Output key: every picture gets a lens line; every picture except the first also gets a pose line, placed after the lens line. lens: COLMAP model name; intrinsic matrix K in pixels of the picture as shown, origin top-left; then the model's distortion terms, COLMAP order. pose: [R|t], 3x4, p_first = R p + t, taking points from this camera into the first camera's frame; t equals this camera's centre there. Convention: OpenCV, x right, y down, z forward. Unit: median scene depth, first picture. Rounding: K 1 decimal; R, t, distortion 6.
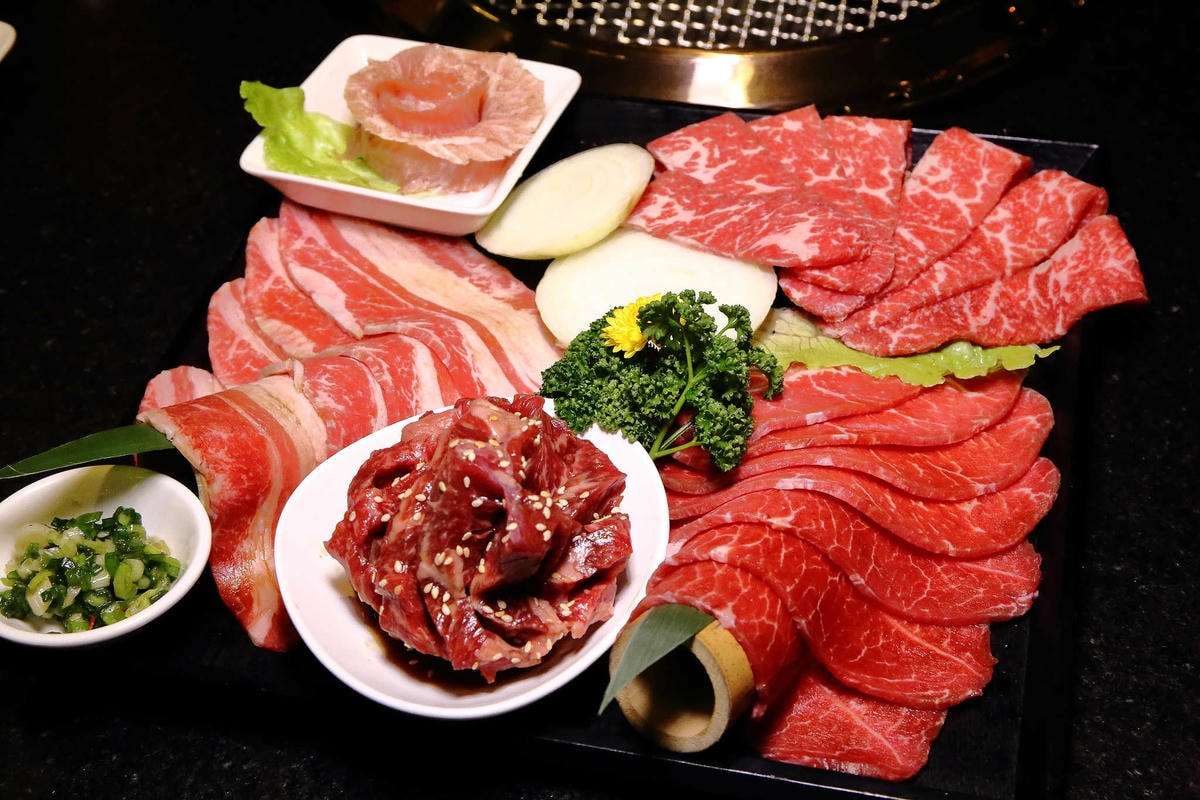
lens RADIAL K [[1878.7, 0, 602.3], [0, 1878.7, 402.8], [0, 0, 1]] dist [0.018499, 0.000000]
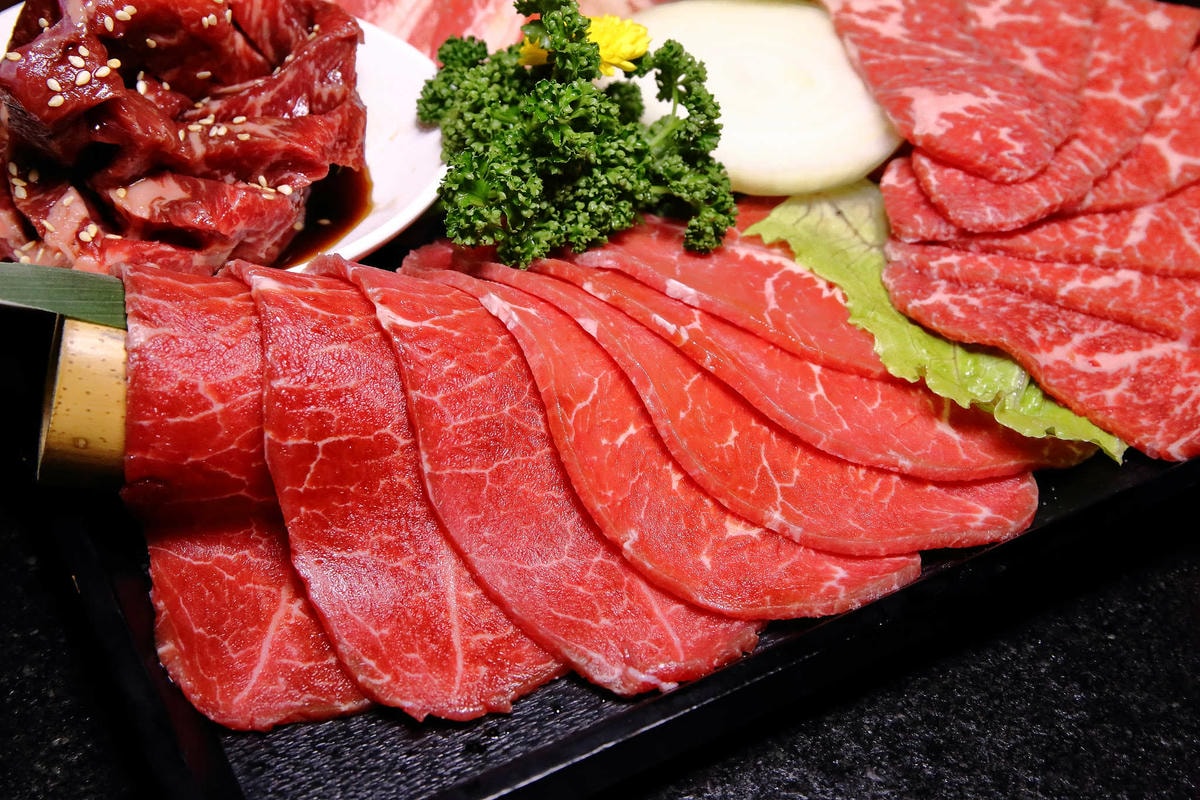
lens RADIAL K [[1758.9, 0, 596.9], [0, 1758.9, 396.1], [0, 0, 1]] dist [0.012644, 0.000000]
pose [[0.670501, 0.563889, -0.482139, 0.374059], [-0.547612, 0.814601, 0.191170, -0.057461], [0.500549, 0.135846, 0.854983, 0.438309]]
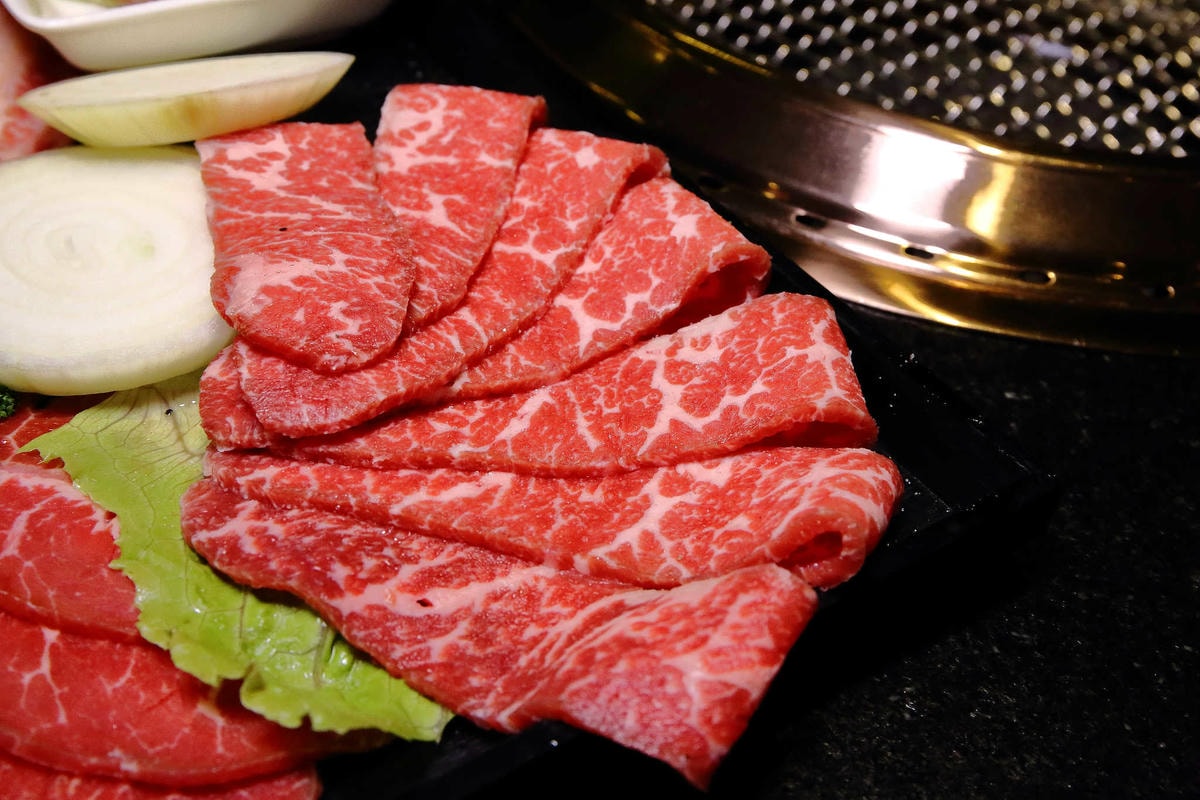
lens RADIAL K [[1653.0, 0, 603.0], [0, 1653.0, 399.6], [0, 0, 1]] dist [-0.007435, 0.000000]
pose [[0.734375, 0.498732, -0.460391, 0.400205], [-0.513234, 0.851902, 0.104183, -0.154532], [0.444167, 0.159779, 0.881582, 0.647019]]
